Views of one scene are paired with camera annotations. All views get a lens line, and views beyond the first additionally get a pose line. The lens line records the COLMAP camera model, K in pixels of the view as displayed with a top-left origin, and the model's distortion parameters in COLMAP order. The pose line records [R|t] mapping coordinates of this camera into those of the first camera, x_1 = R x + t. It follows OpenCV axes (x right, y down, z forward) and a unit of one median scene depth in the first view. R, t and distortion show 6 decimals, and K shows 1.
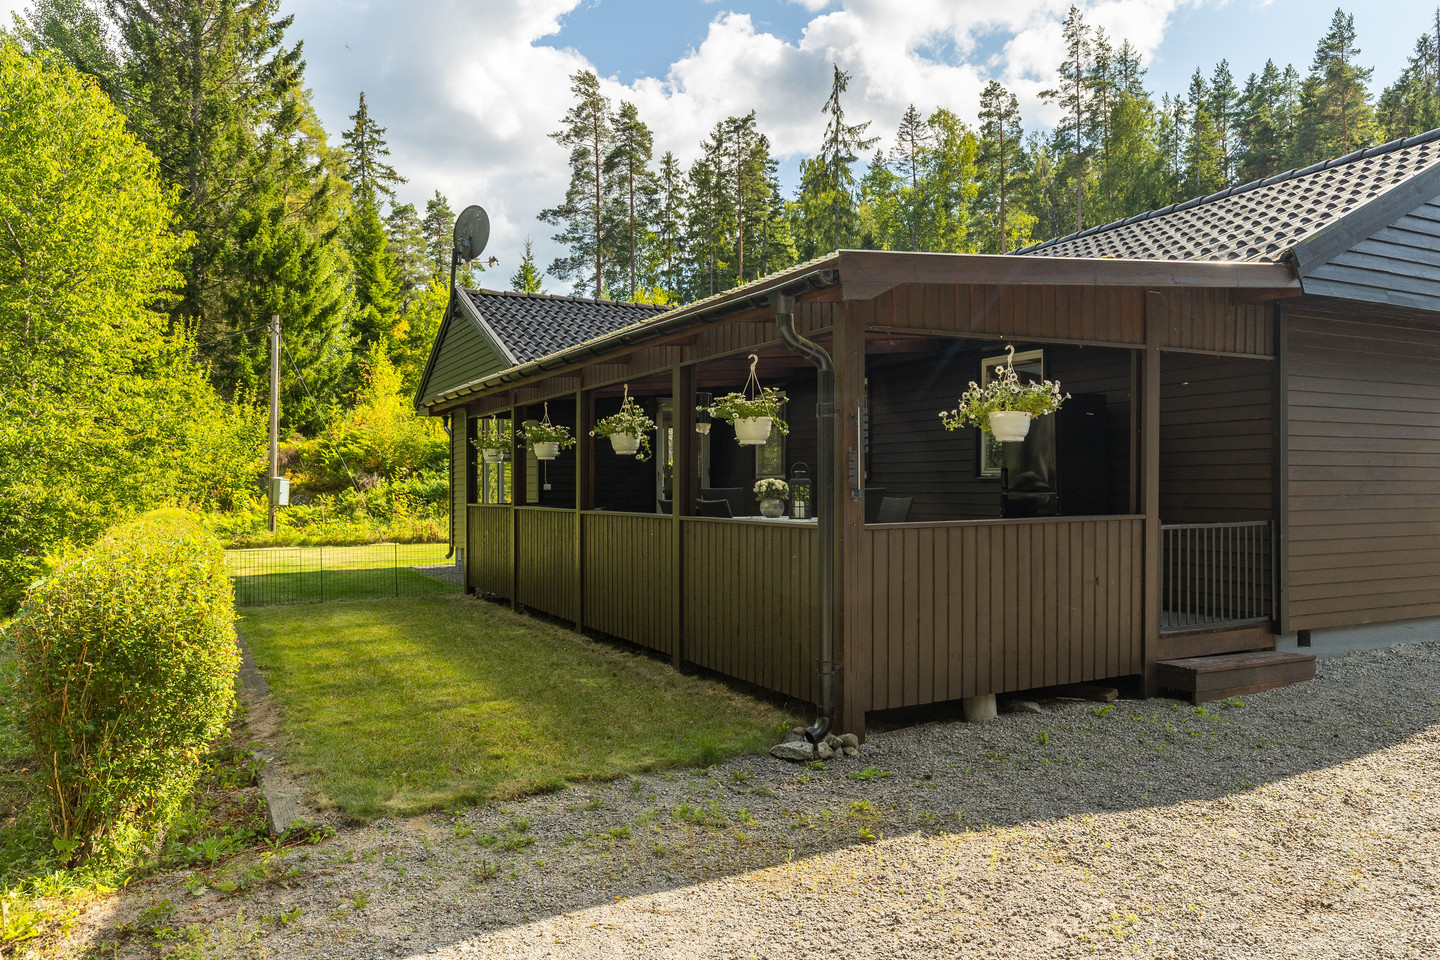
lens RADIAL K [[1047.5, 0, 721.9], [0, 1047.5, 480.2], [0, 0, 1]] dist [-0.001786, -0.006110]
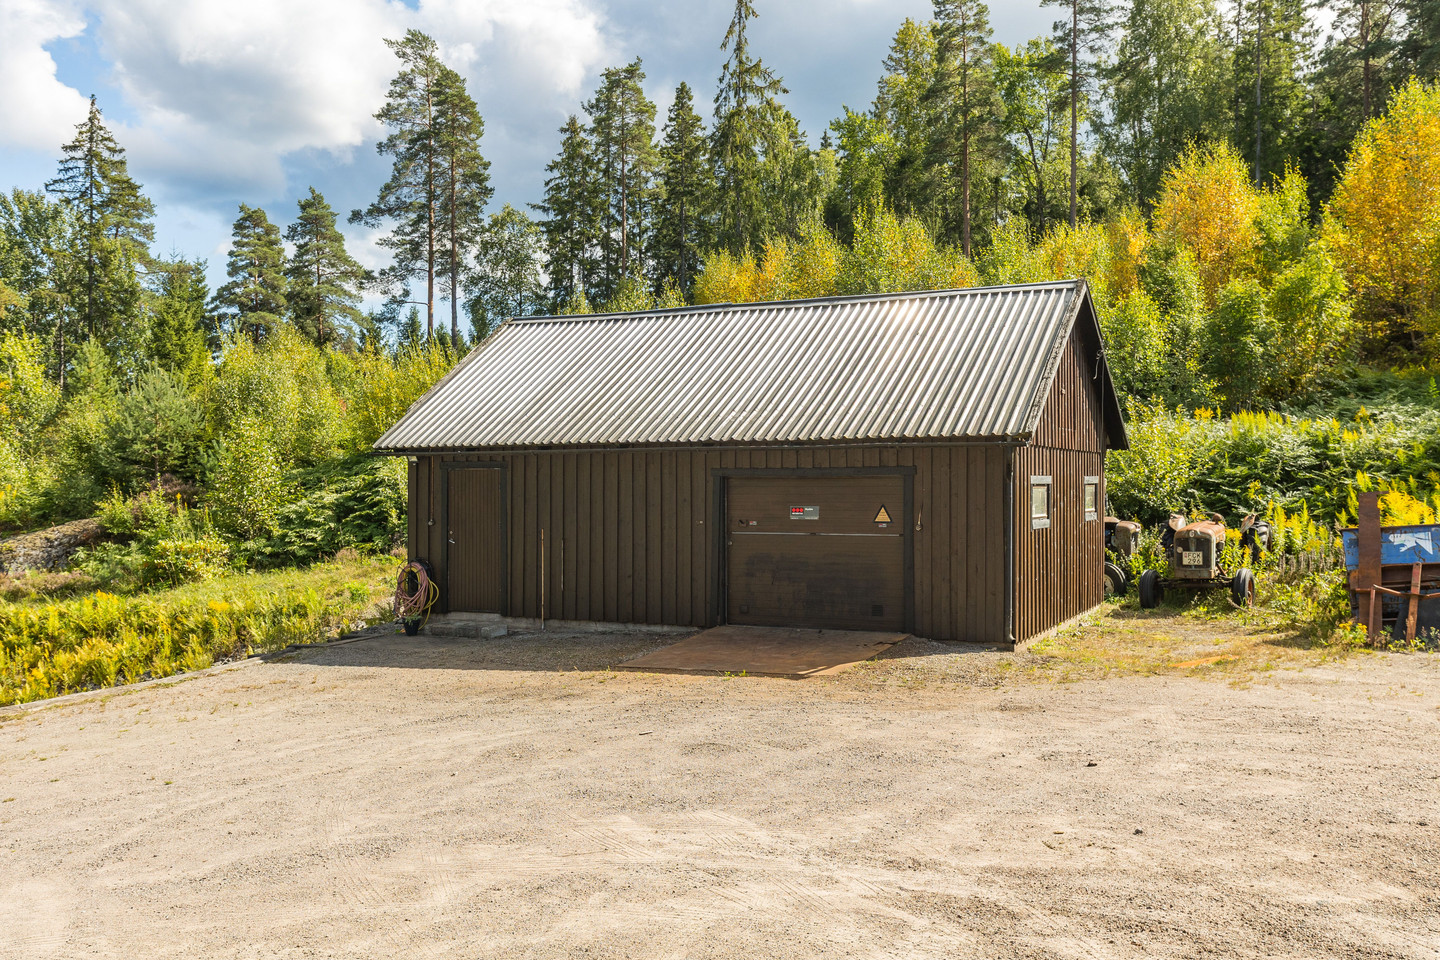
lens RADIAL K [[1301.8, 0, 719.7], [0, 1301.8, 479.0], [0, 0, 1]] dist [0.013368, 0.004552]
pose [[0.953607, -0.001799, -0.301050, 0.382266], [0.002781, 0.999992, 0.002835, -0.050920], [0.301043, -0.003541, 0.953604, 0.119387]]
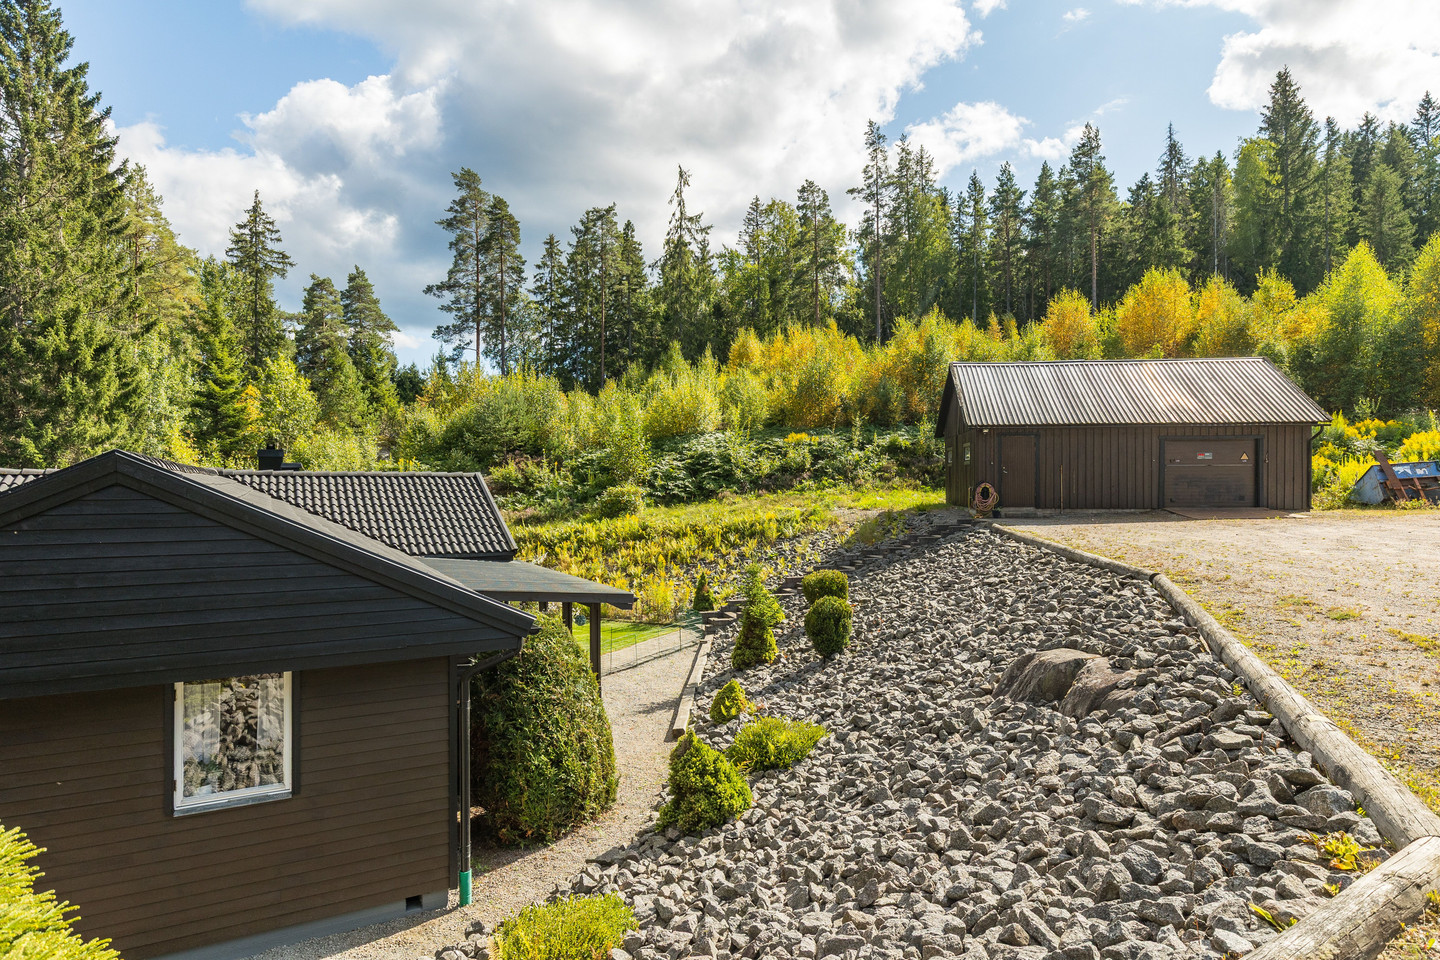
lens RADIAL K [[839.3, 0, 718.4], [0, 839.3, 480.8], [0, 0, 1]] dist [-0.003565, 0.000349]
pose [[0.999746, 0.000507, 0.022538, 0.134691], [-0.000609, 0.999990, 0.004523, -0.036011], [-0.022535, -0.004536, 0.999736, 0.025540]]
